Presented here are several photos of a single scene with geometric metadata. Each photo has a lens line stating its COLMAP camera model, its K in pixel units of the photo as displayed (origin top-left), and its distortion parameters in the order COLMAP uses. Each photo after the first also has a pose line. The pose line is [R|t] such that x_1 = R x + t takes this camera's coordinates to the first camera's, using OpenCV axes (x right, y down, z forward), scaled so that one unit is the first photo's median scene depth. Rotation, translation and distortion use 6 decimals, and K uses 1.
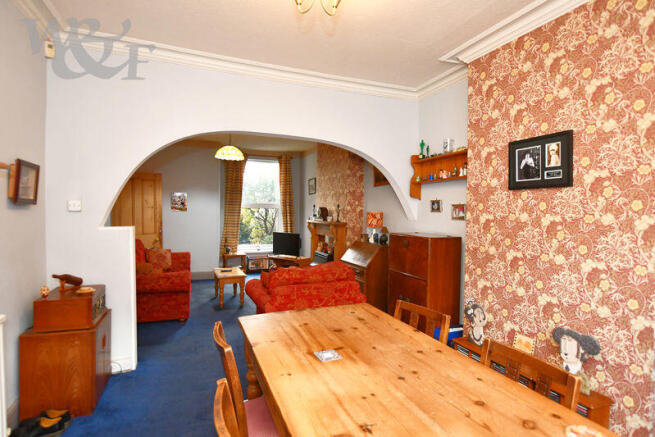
lens RADIAL K [[355.7, 0, 327.5], [0, 355.7, 218.5], [0, 0, 1]] dist [-0.021643, 0.002317]
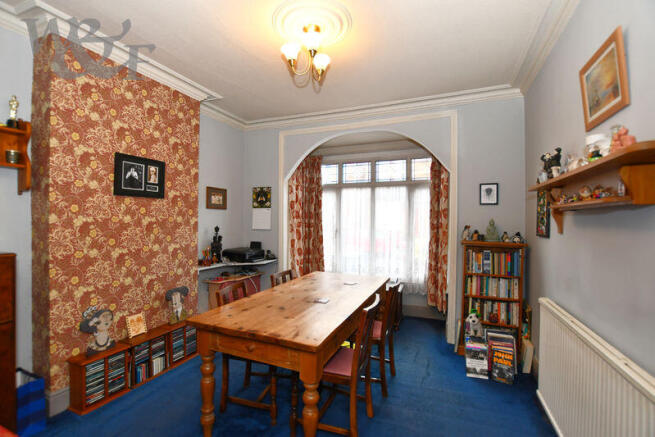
lens RADIAL K [[290.6, 0, 323.6], [0, 290.6, 220.1], [0, 0, 1]] dist [-0.024519, 0.000198]
pose [[-0.707890, -0.017156, 0.706115, -0.618529], [0.001957, 0.999654, 0.026249, -0.025161], [-0.706320, 0.019963, -0.707611, 1.237718]]
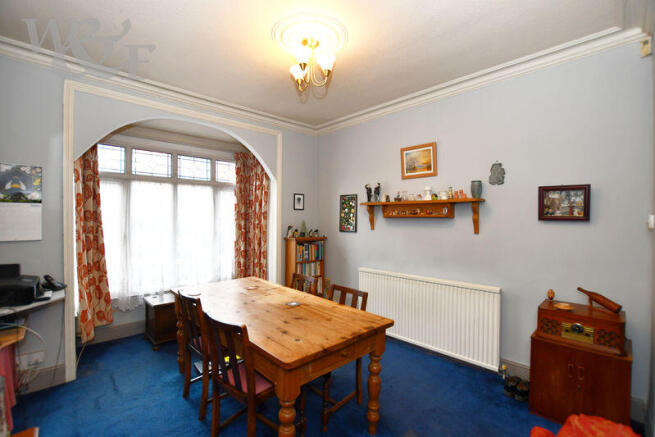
lens RADIAL K [[290.6, 0, 323.6], [0, 290.6, 220.1], [0, 0, 1]] dist [-0.024519, 0.000198]
pose [[-0.934660, -0.015473, -0.355207, 0.237663], [-0.025209, 0.999422, 0.022799, -0.040722], [0.354649, 0.030264, -0.934510, 1.491075]]
